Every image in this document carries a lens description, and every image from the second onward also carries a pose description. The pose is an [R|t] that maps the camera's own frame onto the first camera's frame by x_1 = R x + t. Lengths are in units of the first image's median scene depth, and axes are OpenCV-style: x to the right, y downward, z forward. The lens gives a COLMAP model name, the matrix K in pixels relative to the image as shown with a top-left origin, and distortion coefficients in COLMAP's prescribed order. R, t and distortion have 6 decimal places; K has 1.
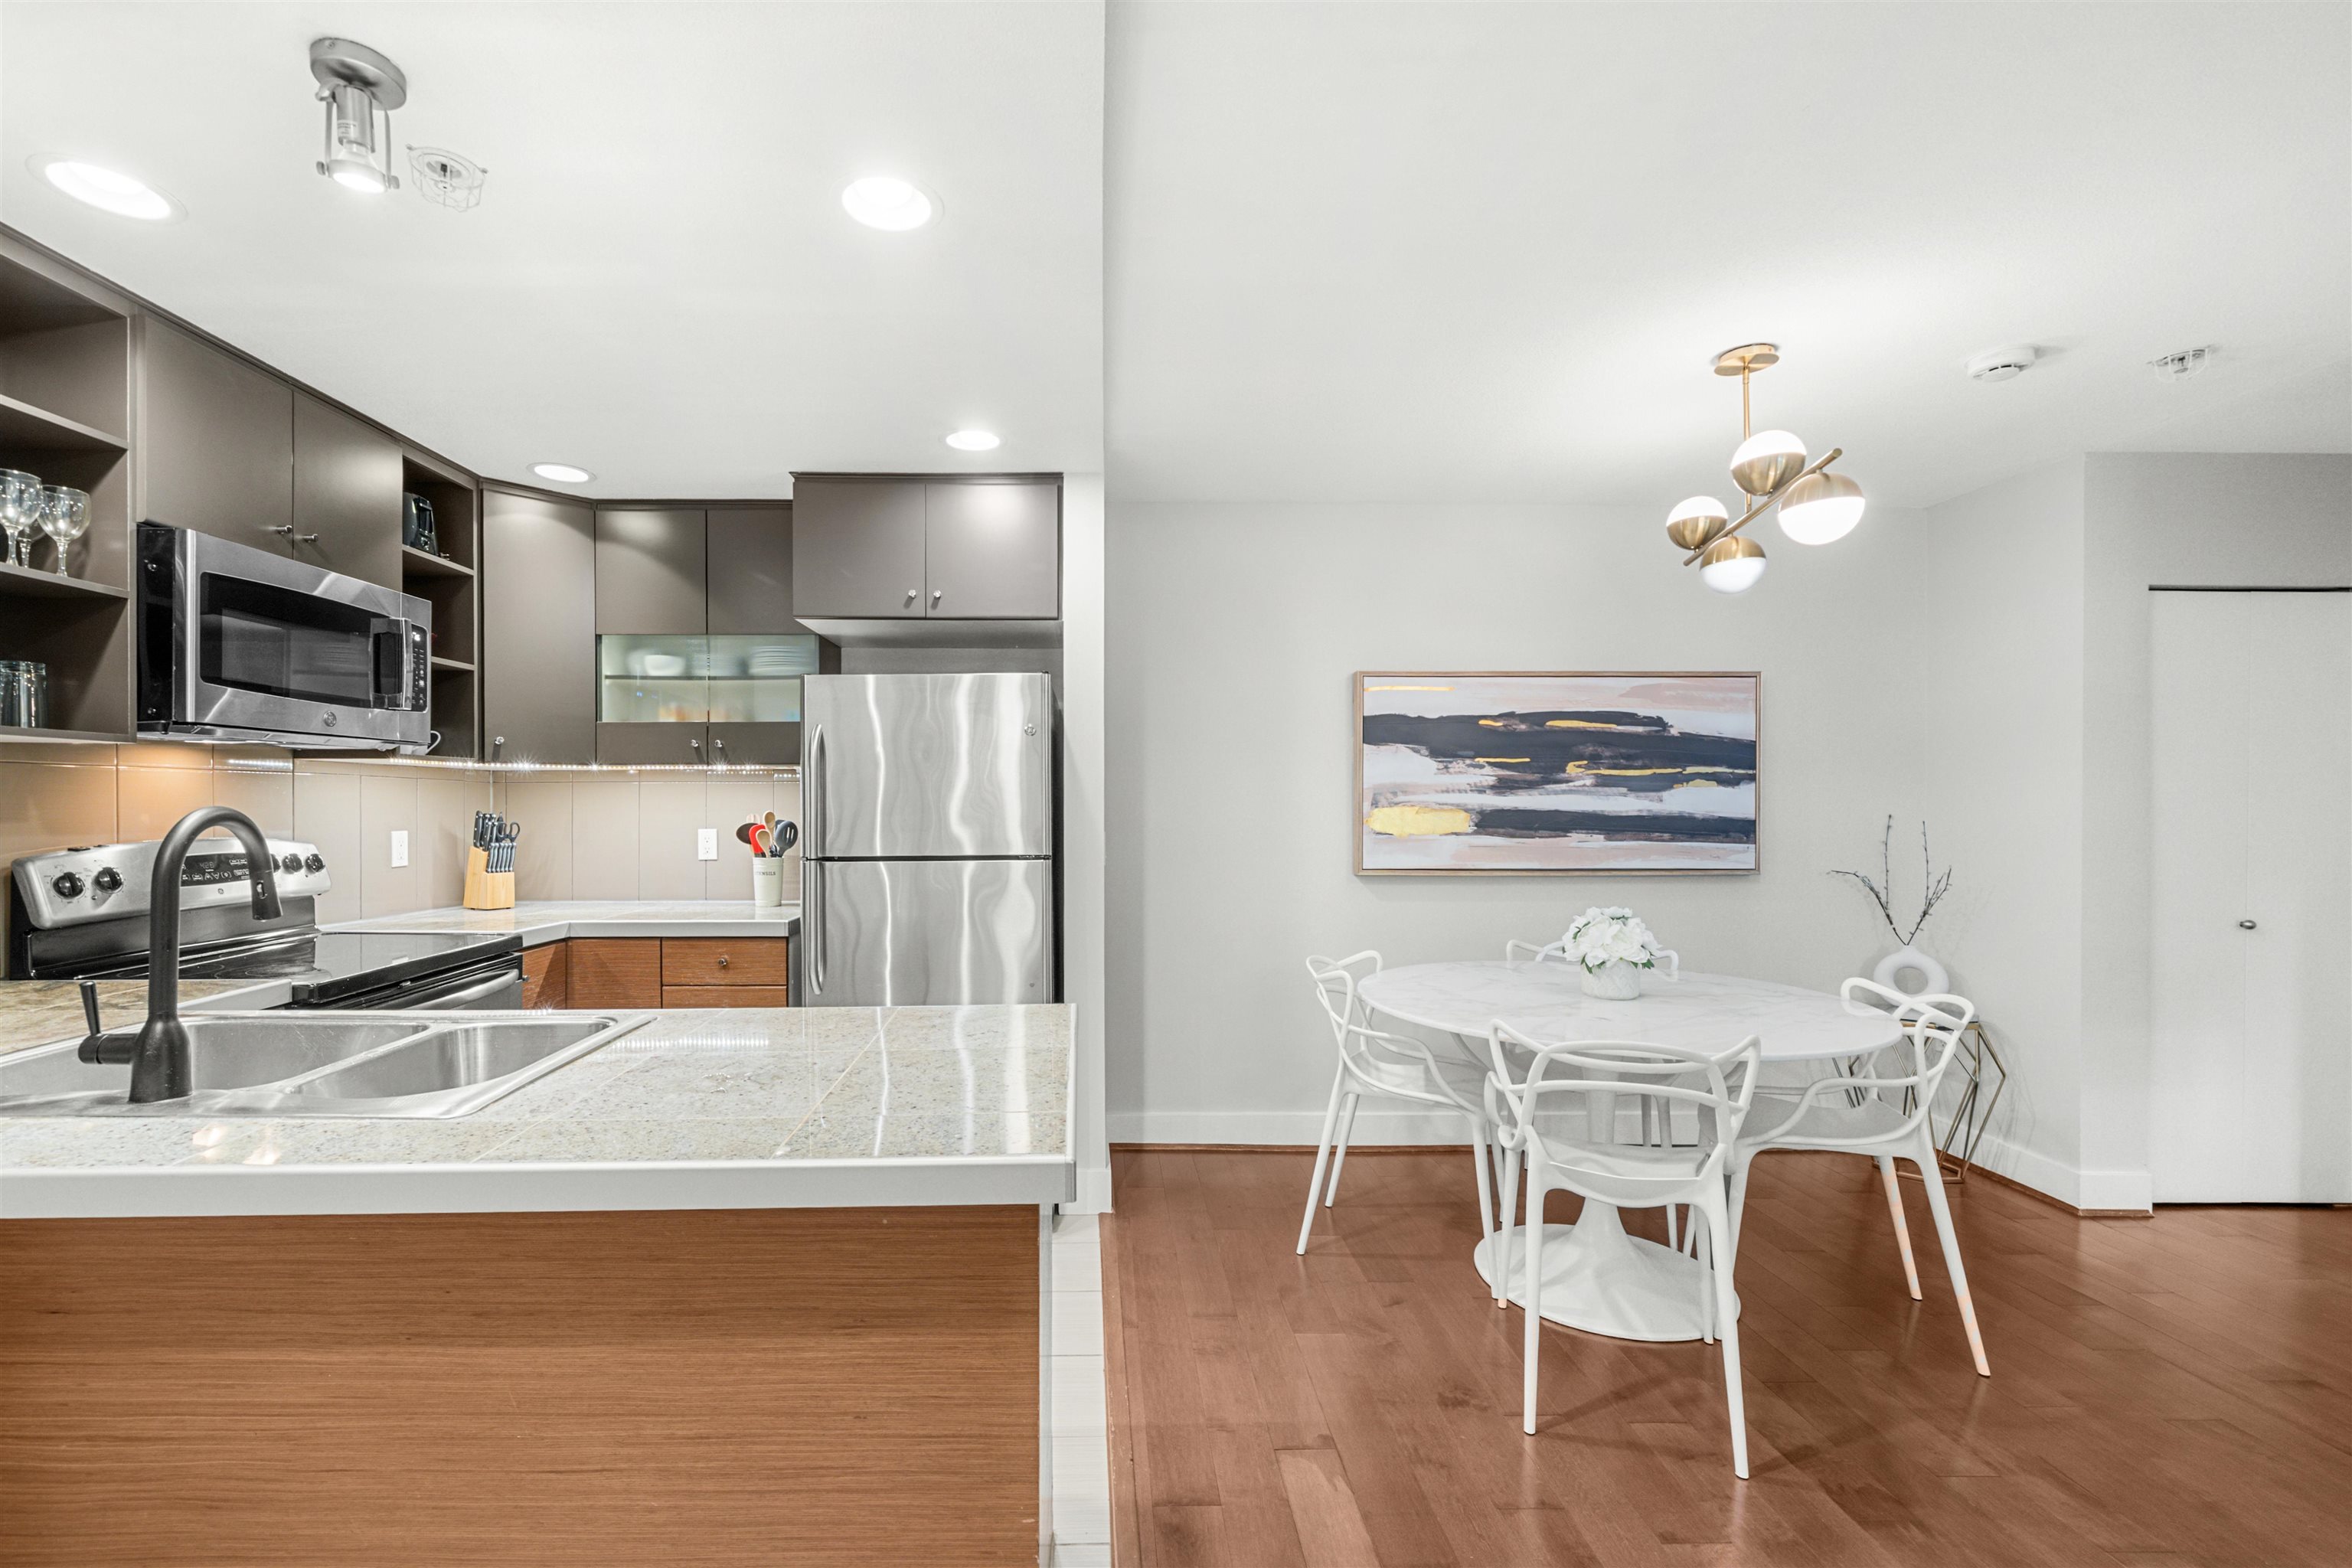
lens RADIAL K [[1000.3, 0, 1104.1], [0, 1000.3, 809.6], [0, 0, 1]] dist [-0.000757, 0.000157]
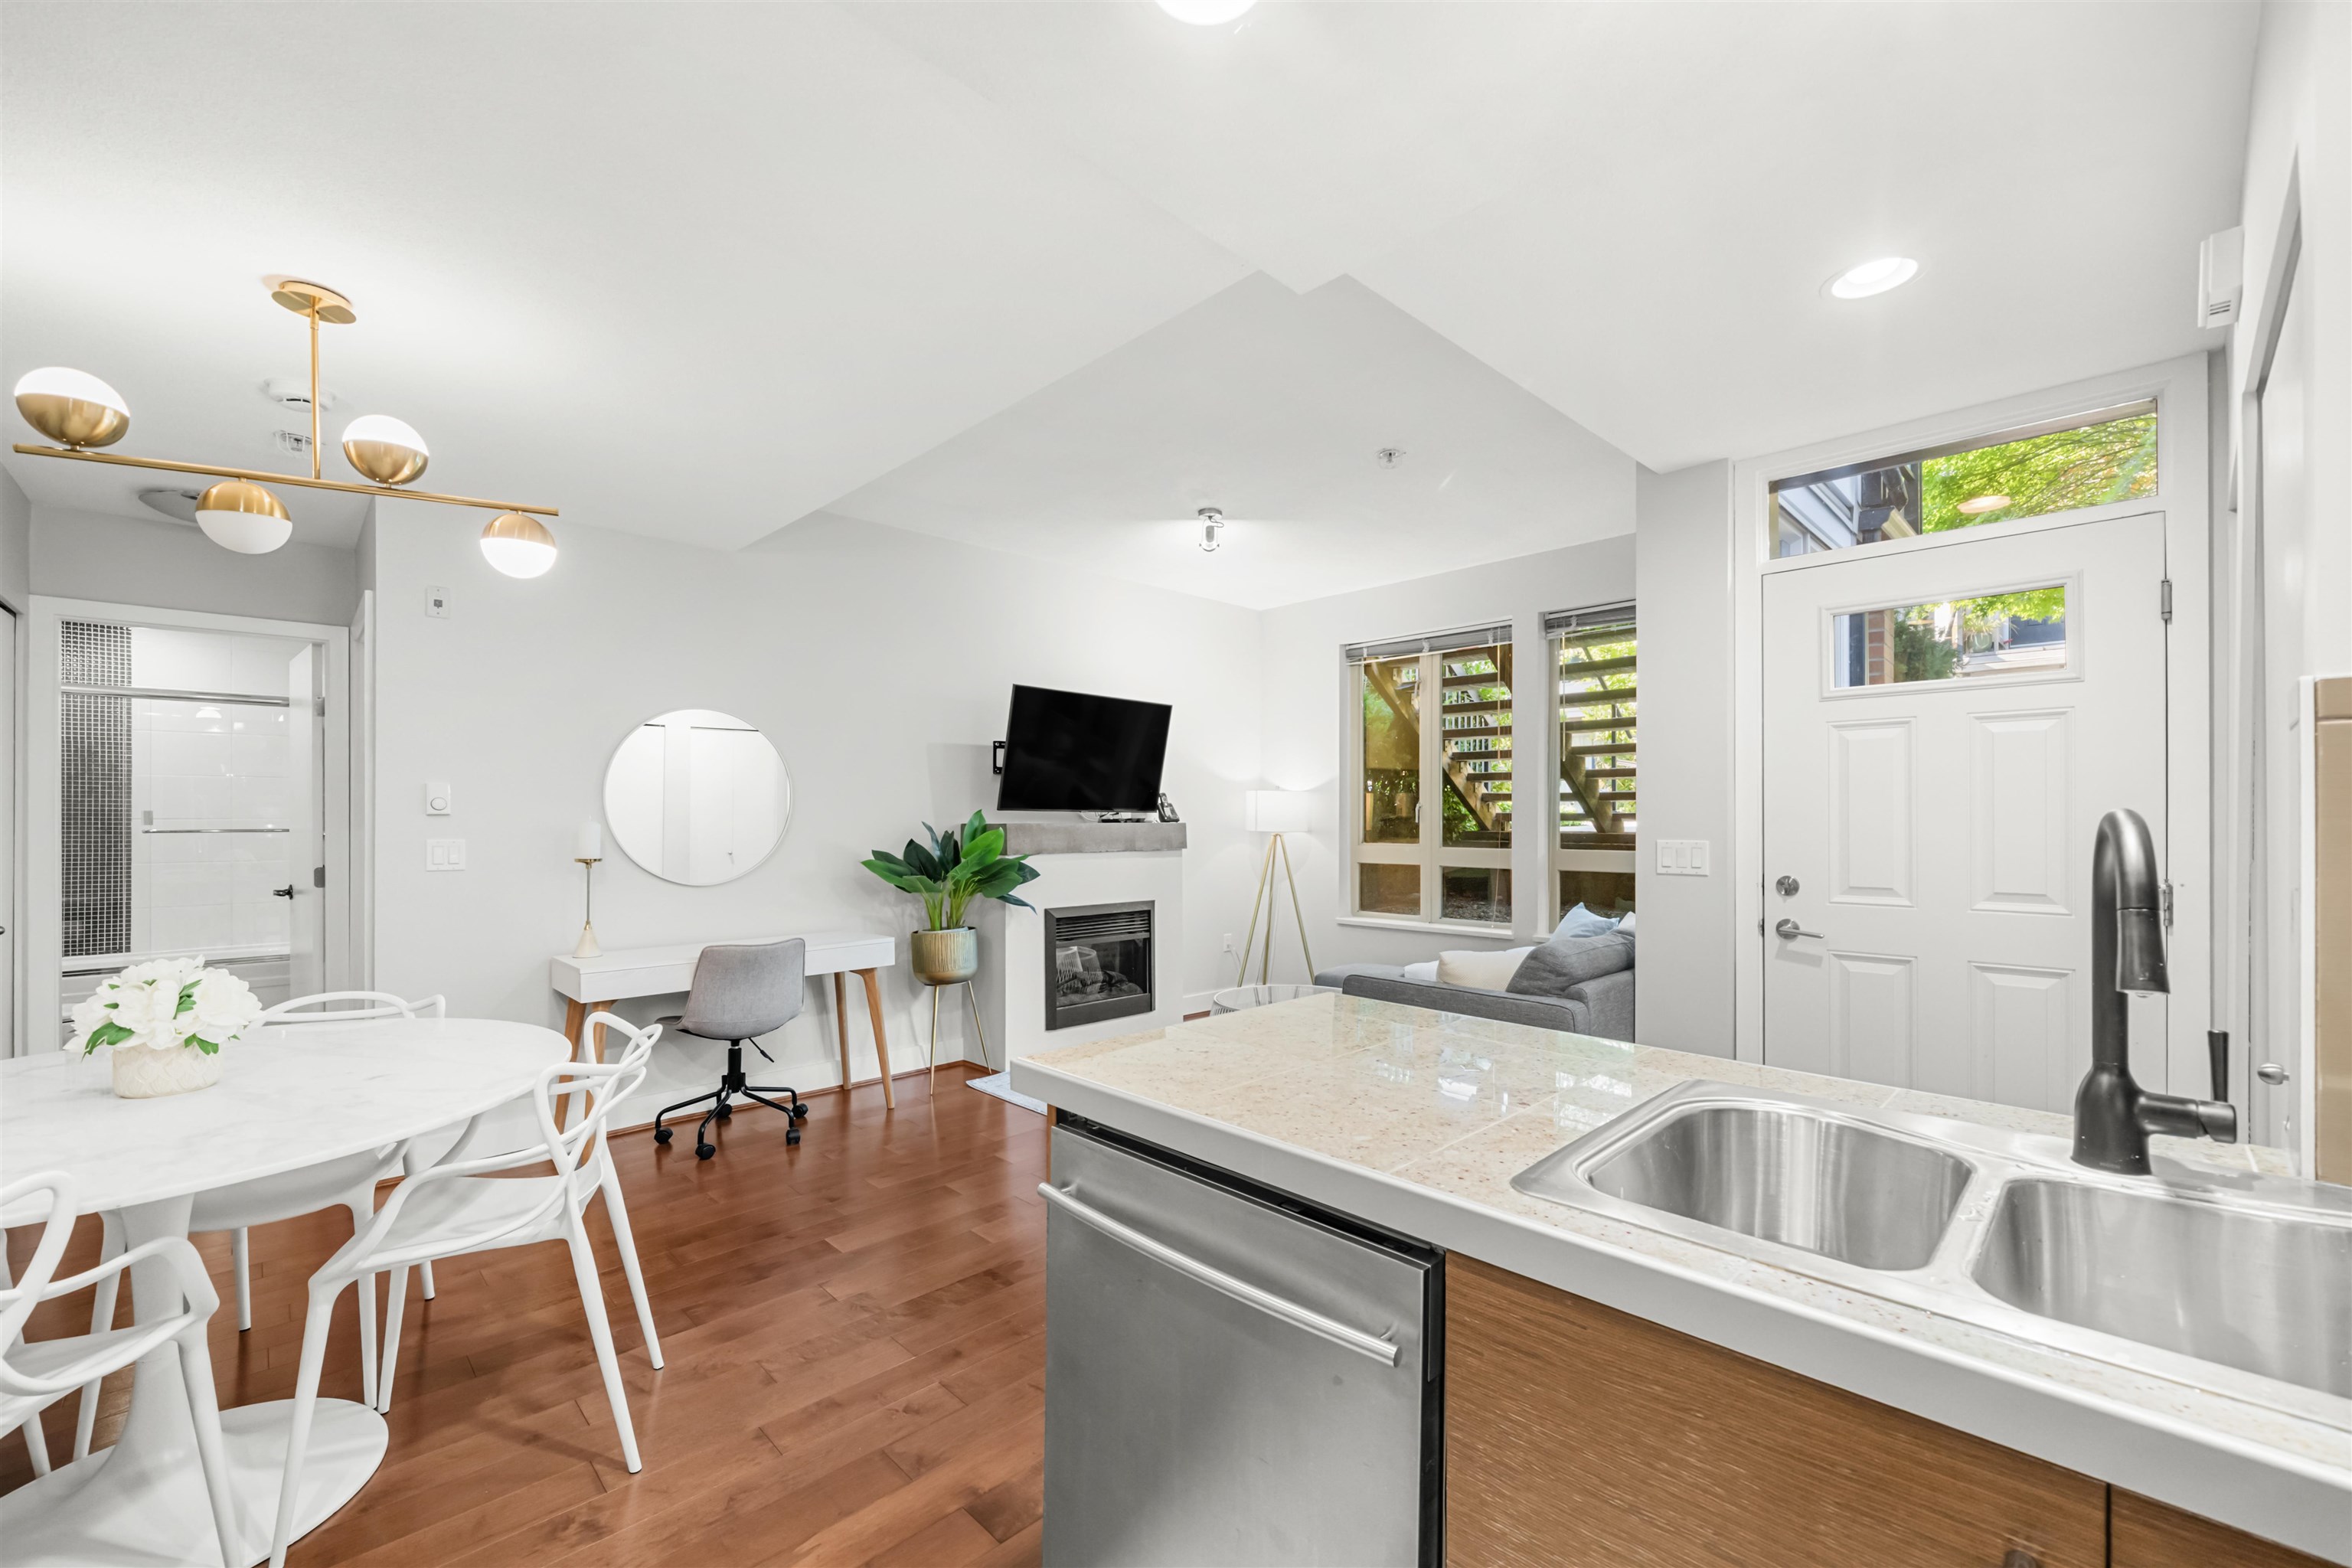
lens RADIAL K [[956.0, 0, 1176.5], [0, 956.0, 811.7], [0, 0, 1]] dist [0.000248, 0.000016]
pose [[-0.689263, -0.000011, 0.724511, -0.383033], [0.003251, 0.999990, 0.003109, -0.003433], [-0.724504, 0.004498, -0.689256, 0.814524]]
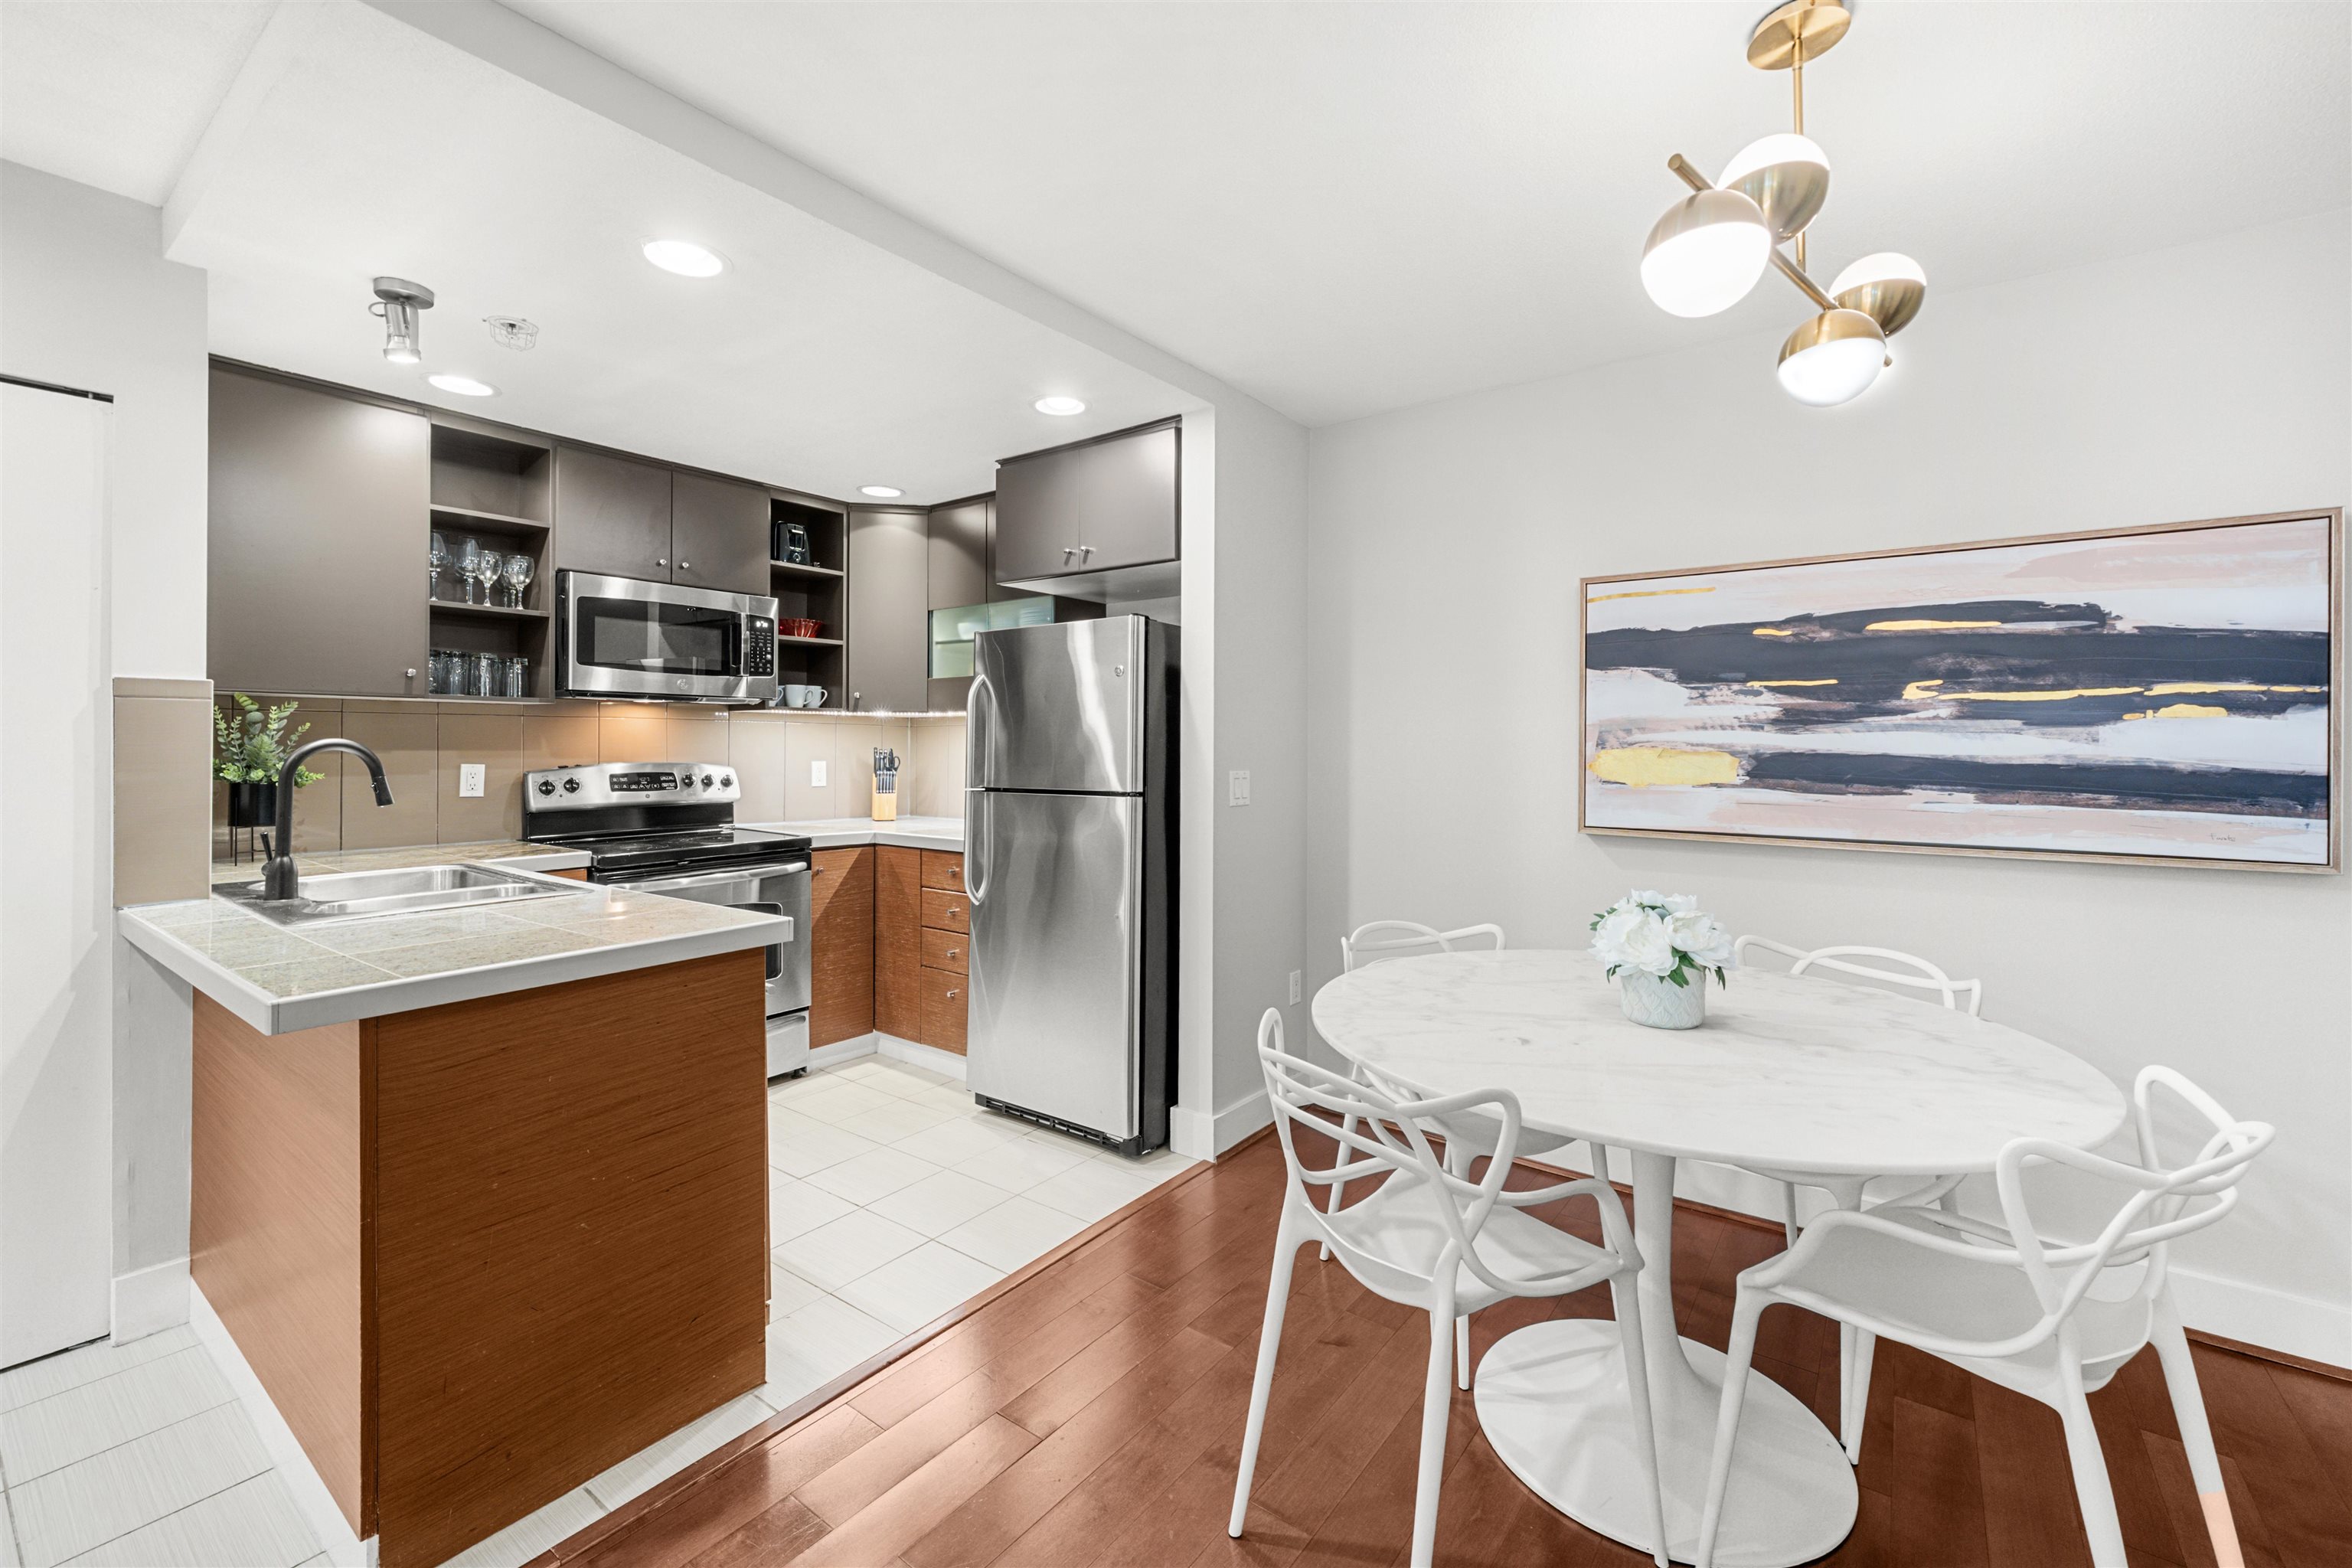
lens RADIAL K [[966.8, 0, 1194.1], [0, 966.8, 745.8], [0, 0, 1]] dist [-0.000606, -0.000349]
pose [[0.799237, 0.003700, -0.601004, 0.554903], [-0.008267, 0.999954, -0.004838, 0.002127], [0.600959, 0.008835, 0.799231, 0.230577]]
